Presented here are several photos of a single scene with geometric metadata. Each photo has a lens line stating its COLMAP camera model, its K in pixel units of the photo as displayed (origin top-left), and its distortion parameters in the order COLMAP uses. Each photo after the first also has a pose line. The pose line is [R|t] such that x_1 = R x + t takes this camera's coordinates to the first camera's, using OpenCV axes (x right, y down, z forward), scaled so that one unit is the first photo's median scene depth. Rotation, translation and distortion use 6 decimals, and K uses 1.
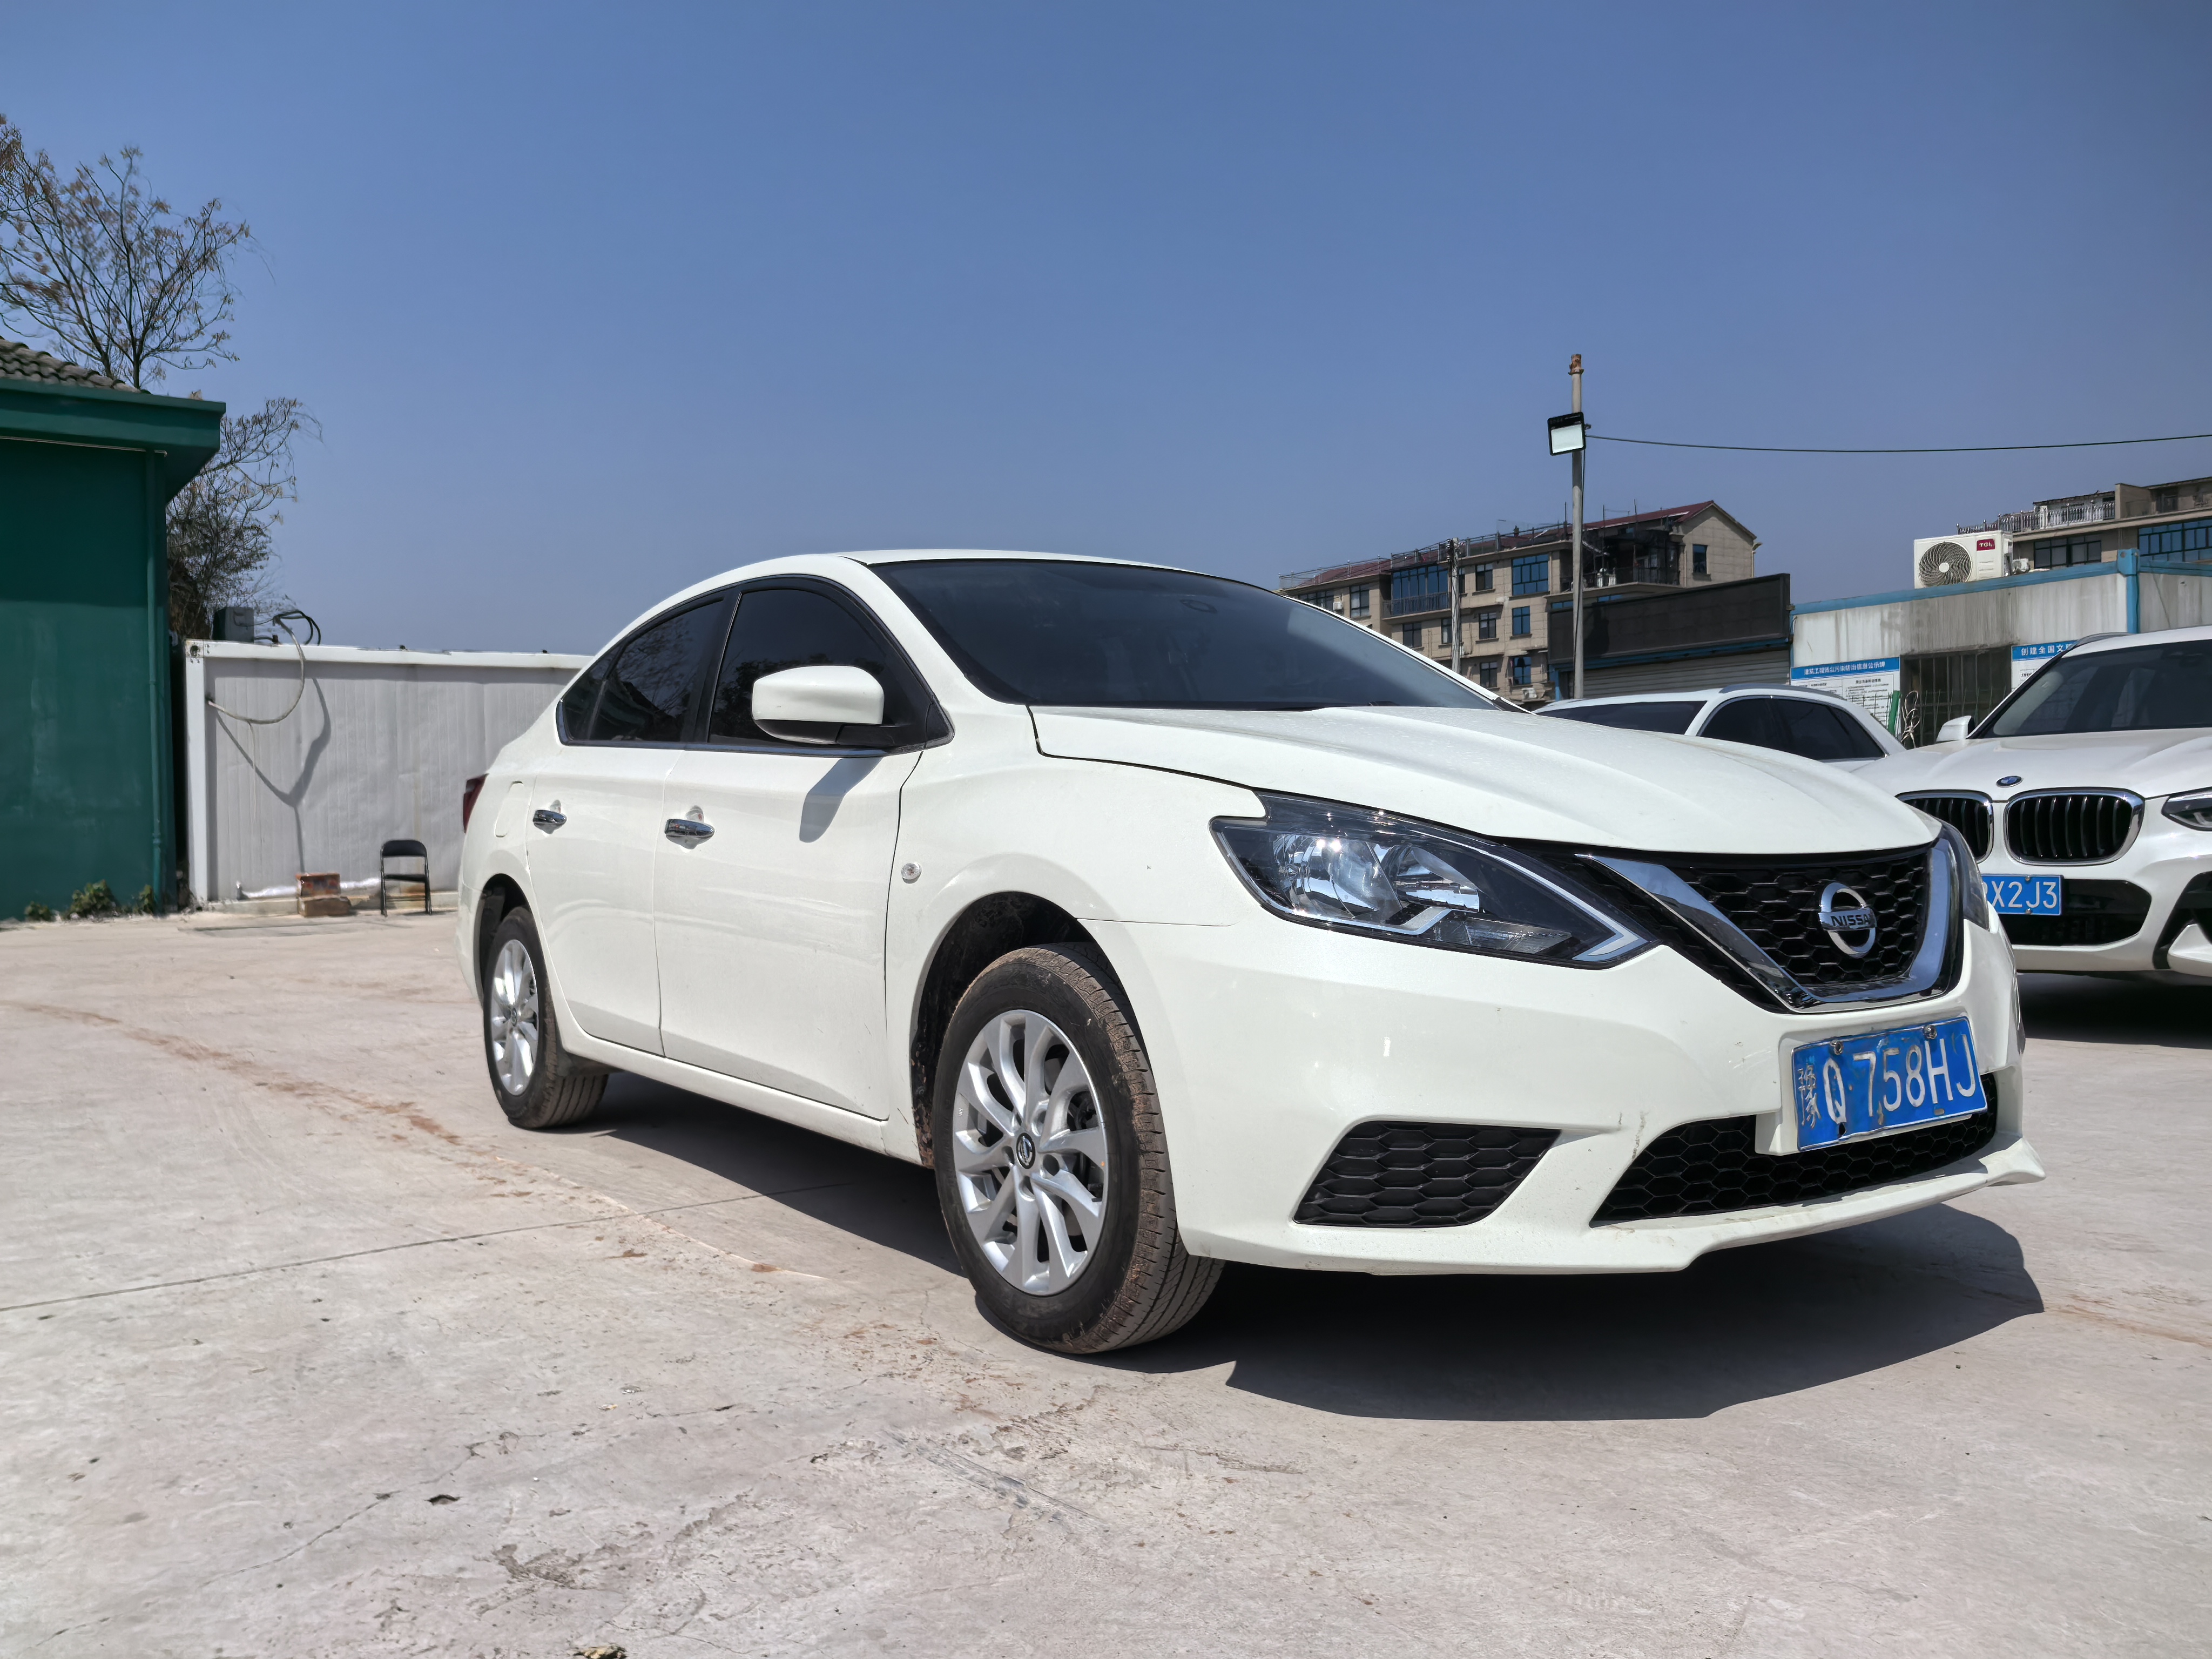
lens RADIAL K [[1744.5, 0, 1065.8], [0, 1744.5, 808.2], [0, 0, 1]] dist [0.044728, -0.057743]
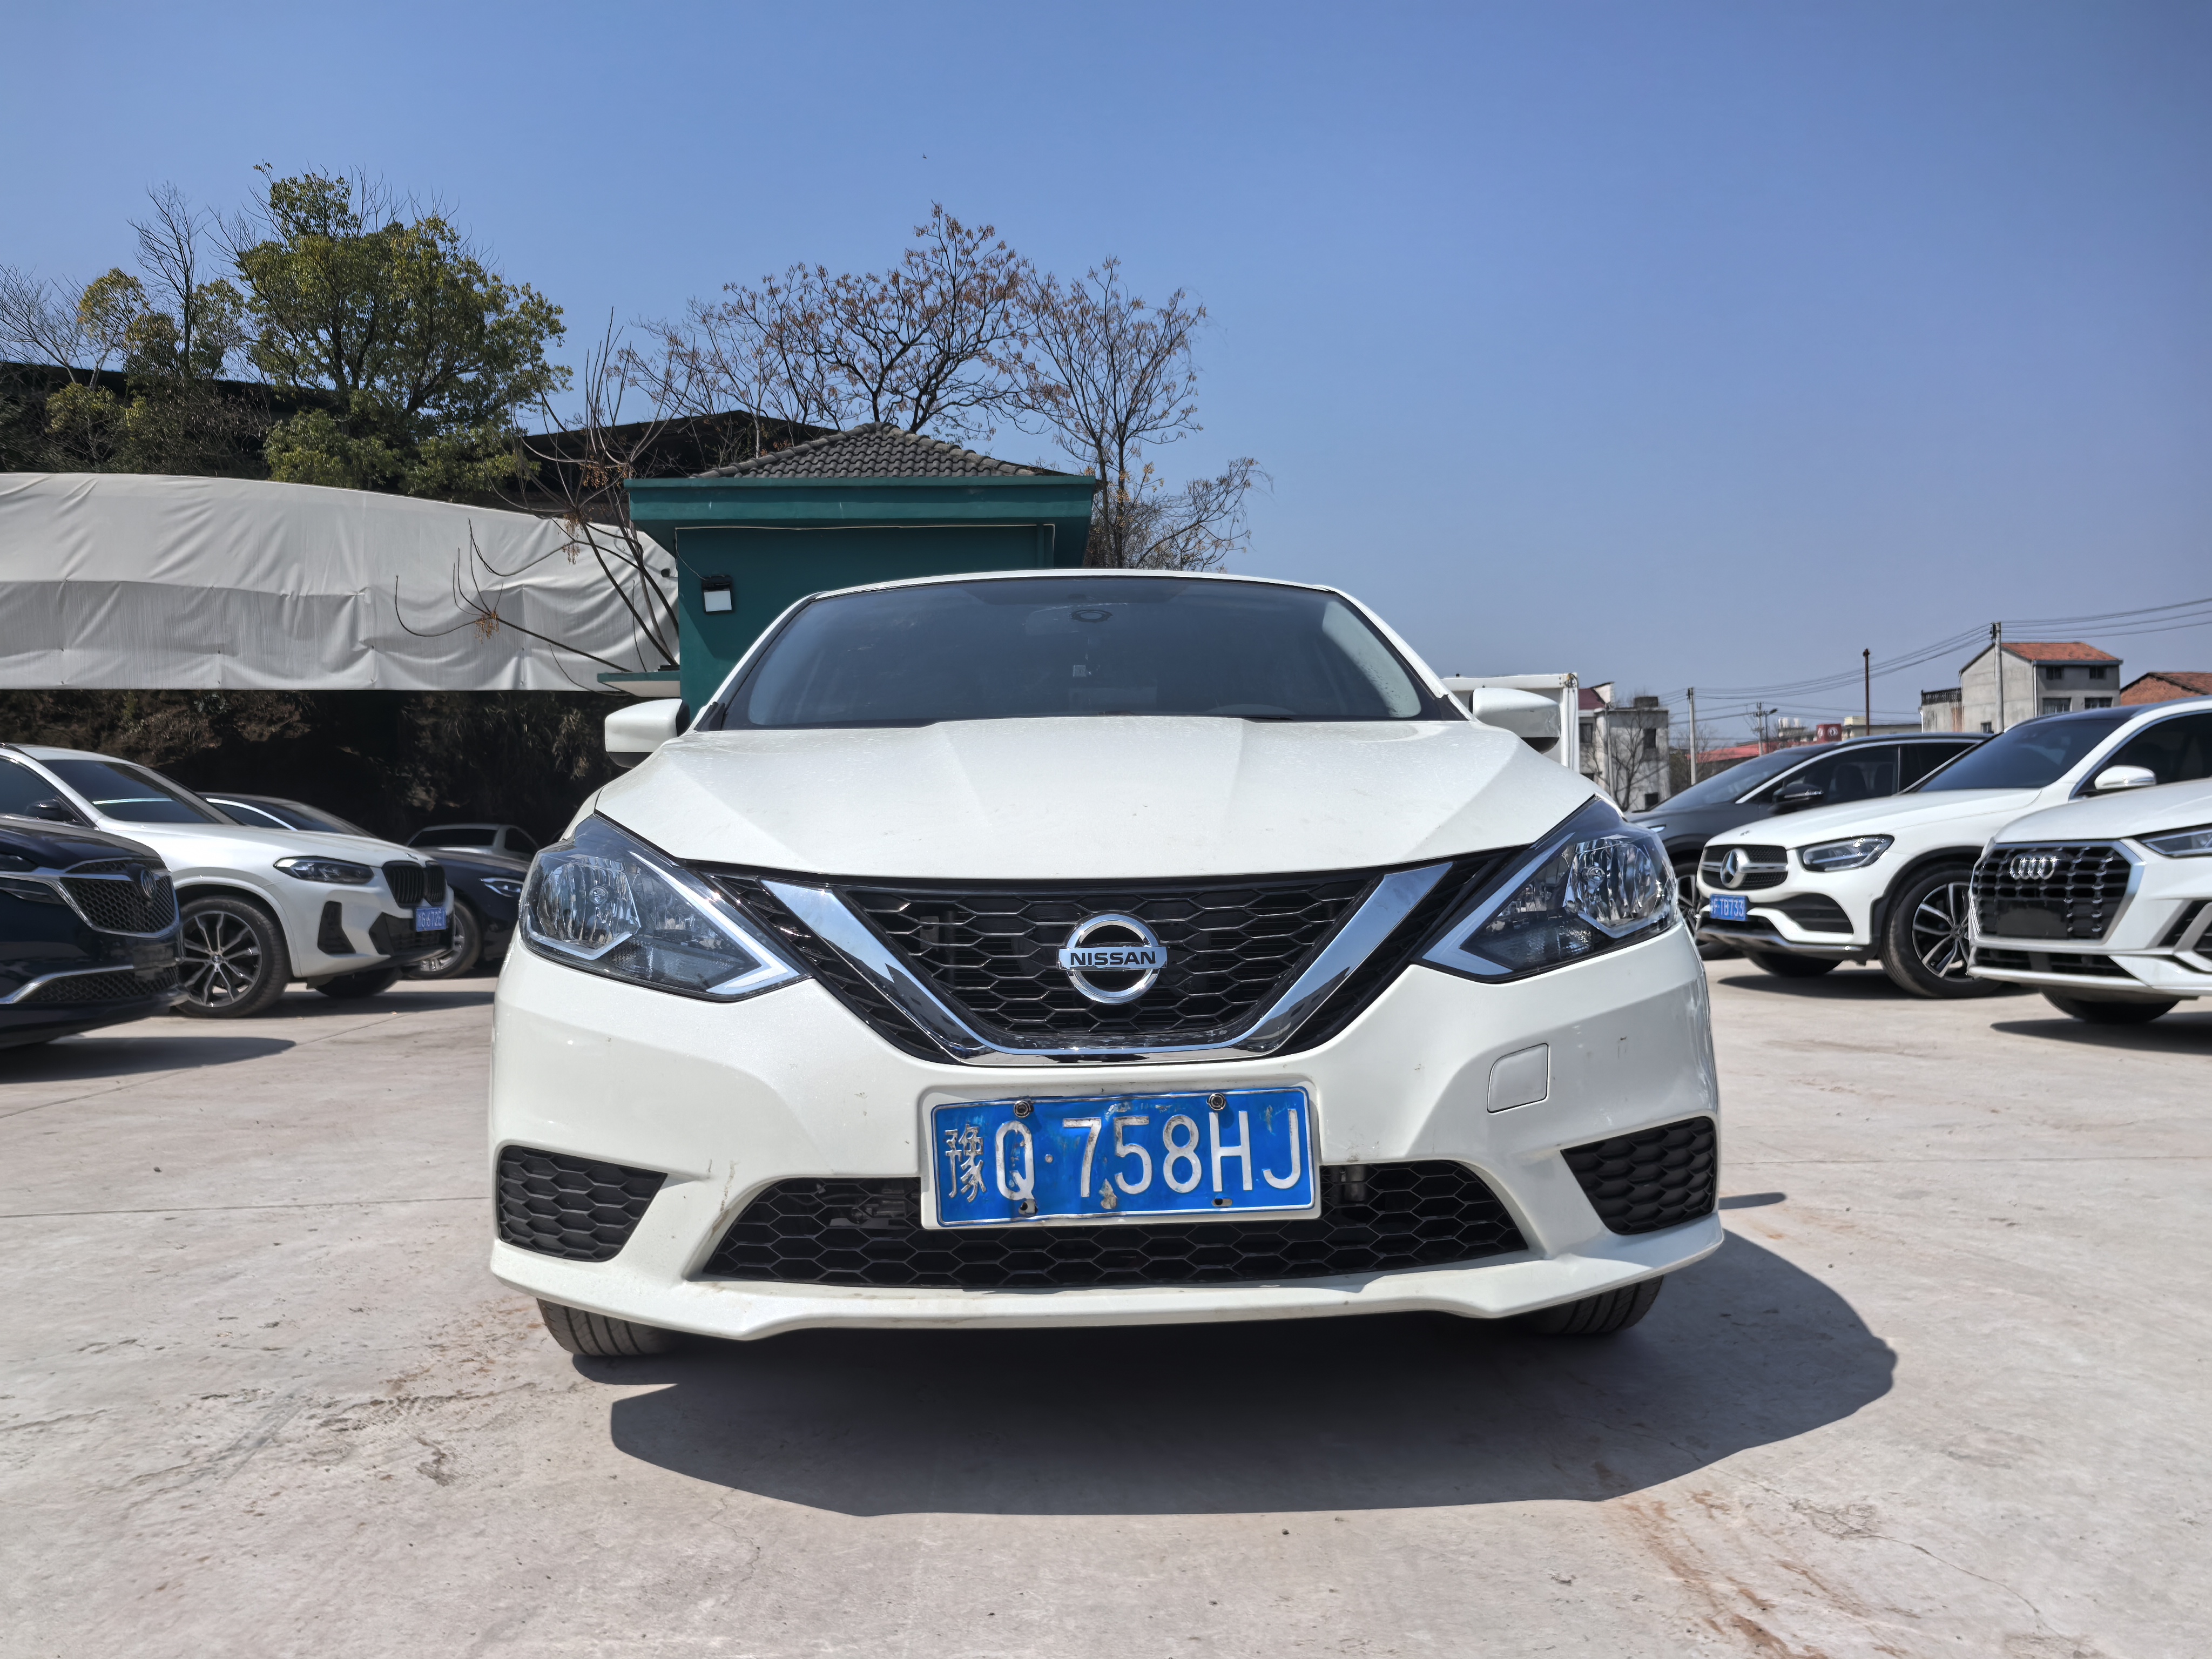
lens RADIAL K [[1744.5, 0, 1087.8], [0, 1744.5, 829.0], [0, 0, 1]] dist [0.044728, -0.057743]
pose [[0.843031, -0.010075, -0.537771, 0.899212], [0.010837, 0.999940, -0.001744, 0.003789], [0.537756, -0.004357, 0.843089, 0.306810]]
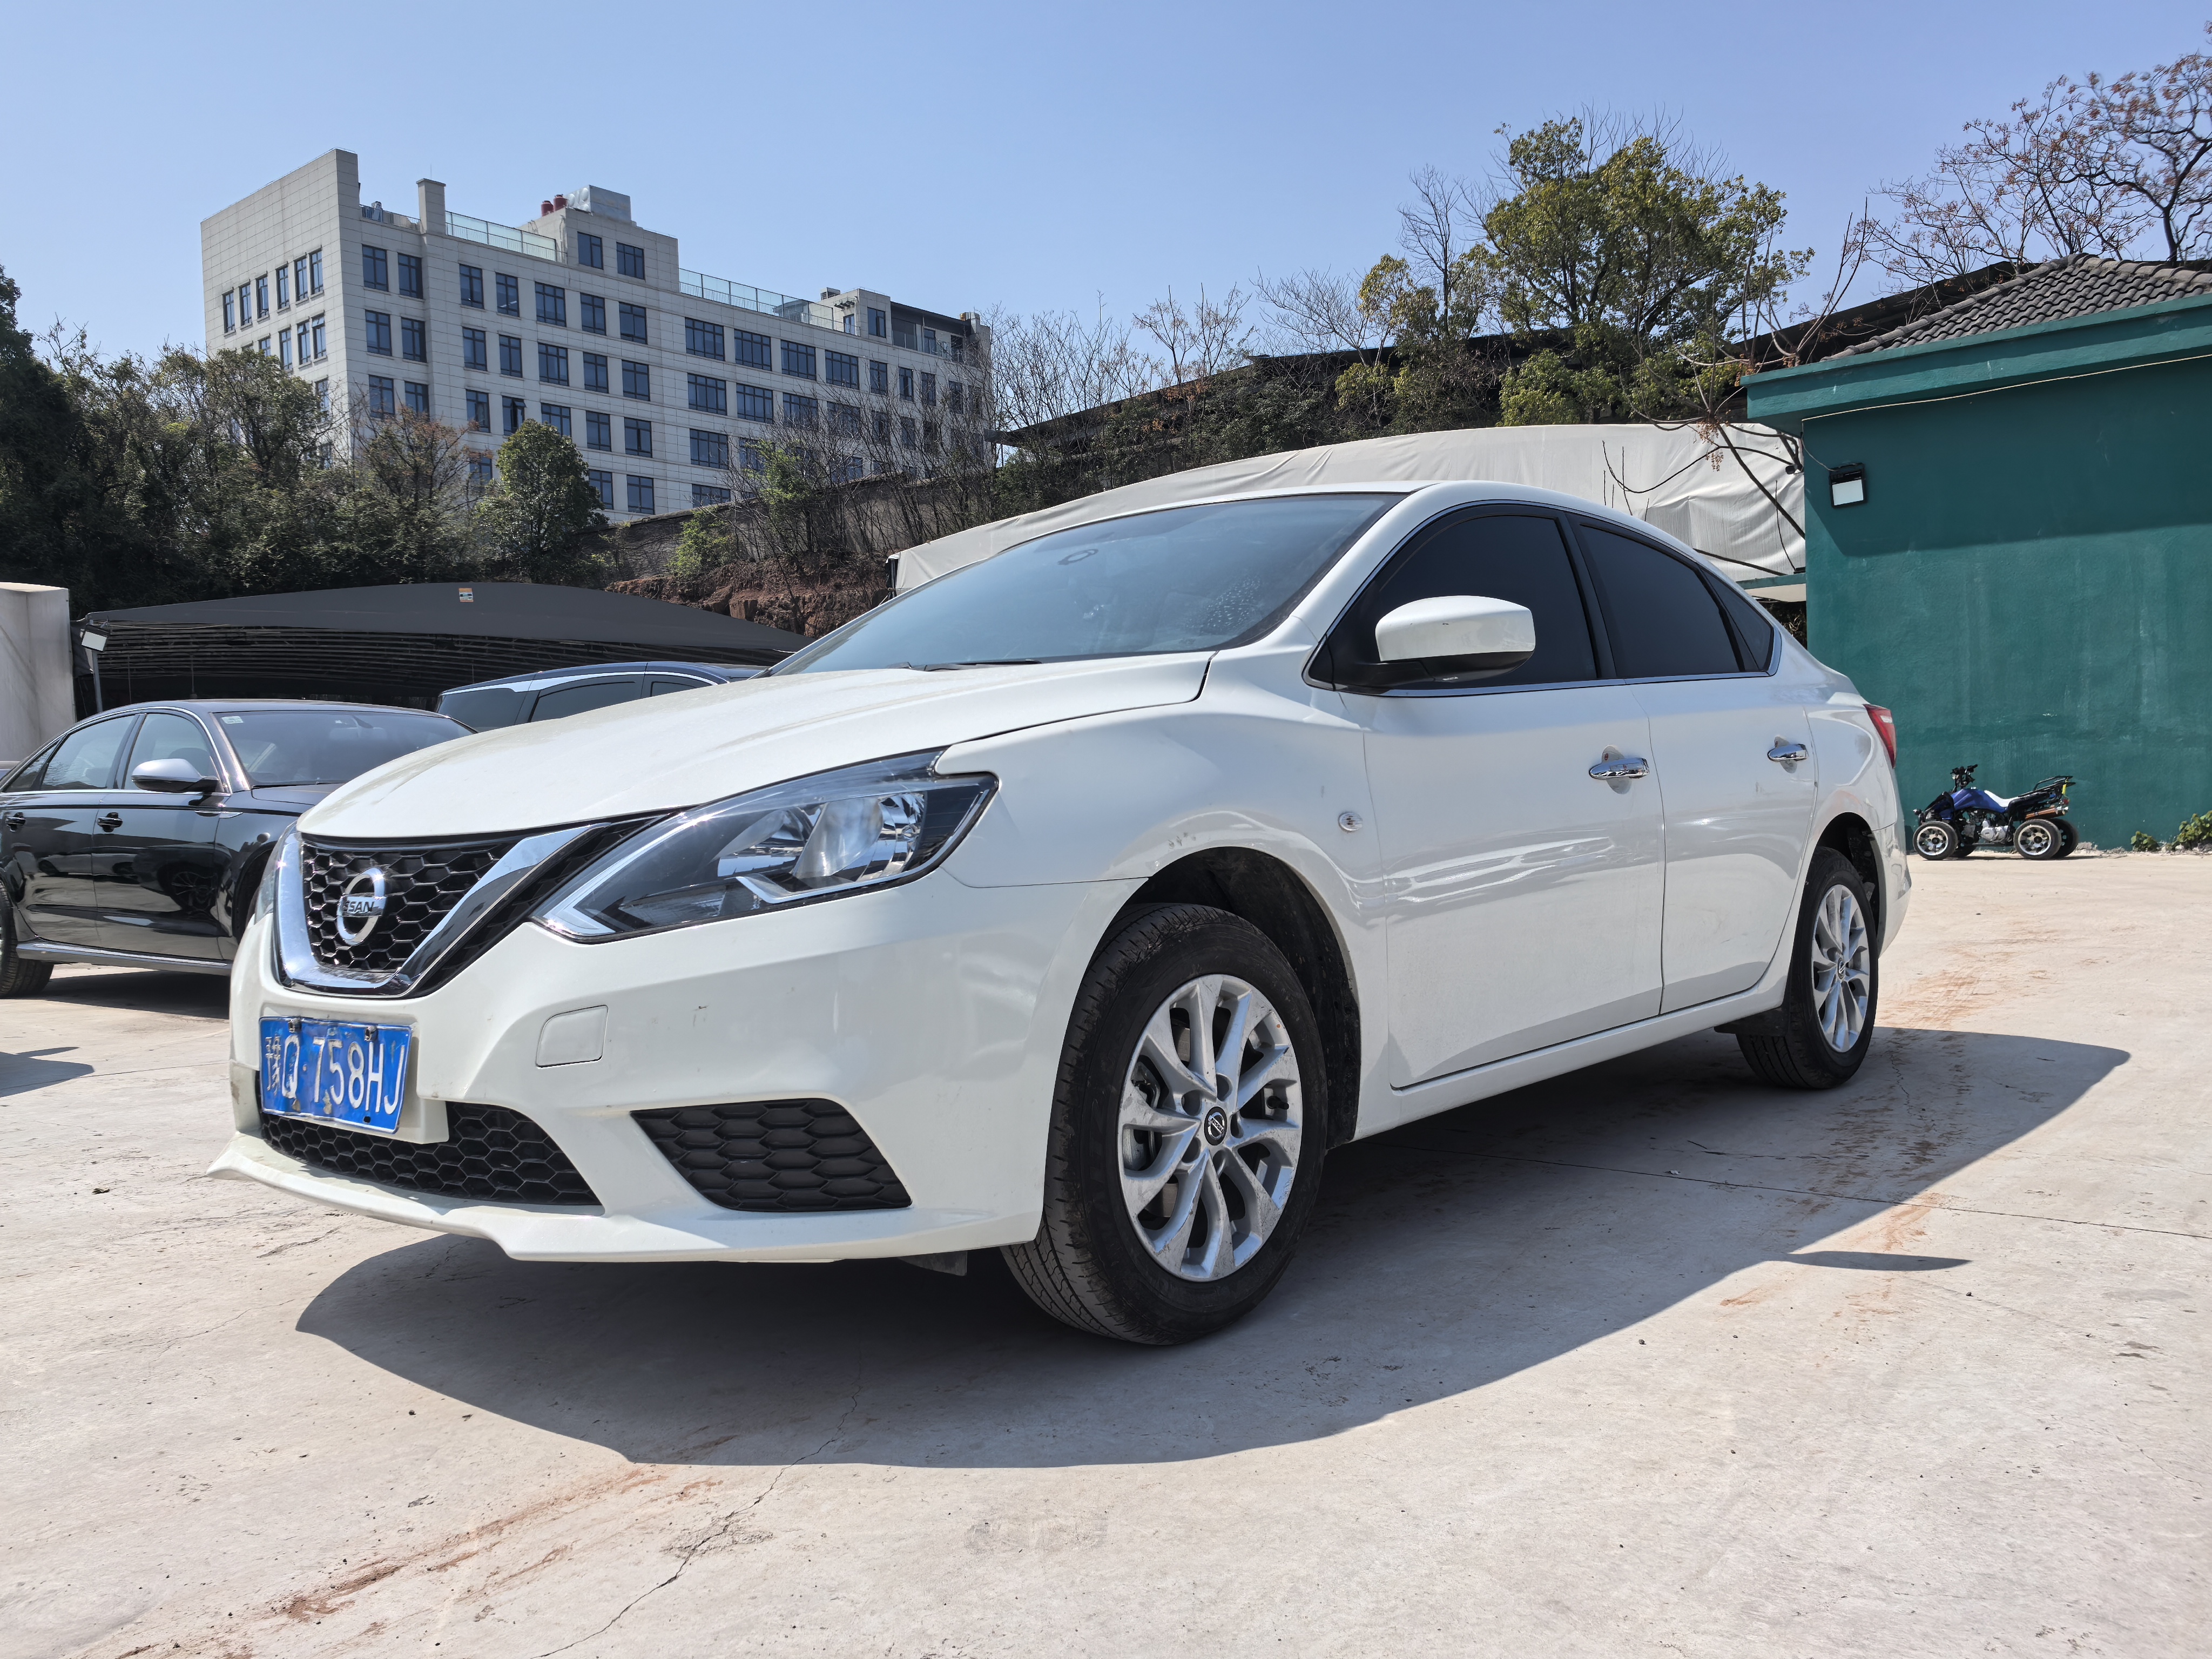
lens RADIAL K [[1744.5, 0, 1106.8], [0, 1744.5, 830.8], [0, 0, 1]] dist [0.044728, -0.057743]
pose [[0.262396, 0.023827, -0.964666, 1.528158], [0.032124, 0.998925, 0.033411, 0.002778], [0.964425, -0.039756, 0.261348, 1.172908]]
